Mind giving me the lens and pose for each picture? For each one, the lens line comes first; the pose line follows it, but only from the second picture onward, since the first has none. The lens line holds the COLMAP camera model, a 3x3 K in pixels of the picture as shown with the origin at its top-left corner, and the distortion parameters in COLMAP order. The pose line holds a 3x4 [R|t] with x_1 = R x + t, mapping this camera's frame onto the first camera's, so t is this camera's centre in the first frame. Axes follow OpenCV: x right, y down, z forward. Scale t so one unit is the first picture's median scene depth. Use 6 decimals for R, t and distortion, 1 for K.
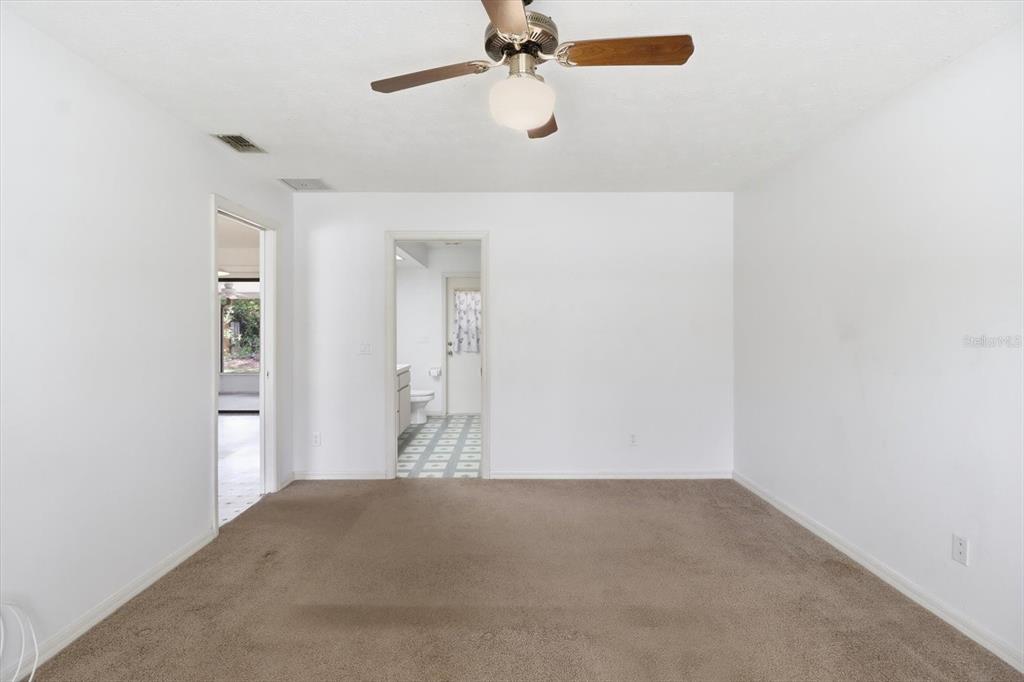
lens RADIAL K [[478.3, 0, 510.7], [0, 478.3, 330.0], [0, 0, 1]] dist [0.002975, -0.013197]
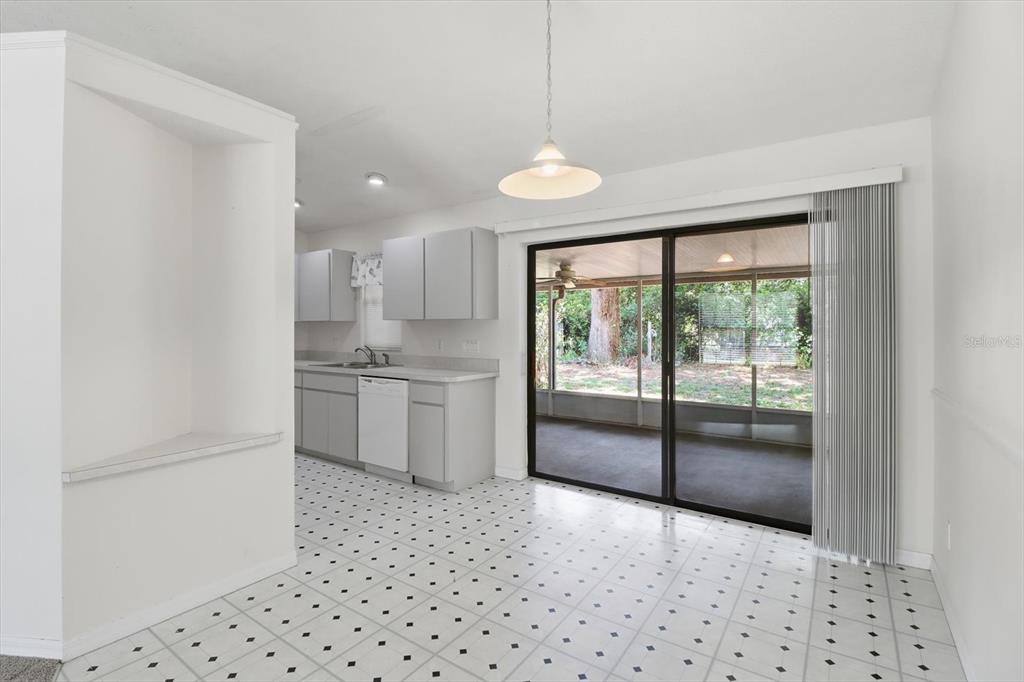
lens RADIAL K [[478.3, 0, 510.7], [0, 478.3, 330.0], [0, 0, 1]] dist [0.002975, -0.013197]
pose [[0.816981, -0.000577, -0.576664, -0.215849], [-0.000433, 0.999999, -0.001614, -0.002682], [0.576664, 0.001568, 0.816980, 0.331674]]
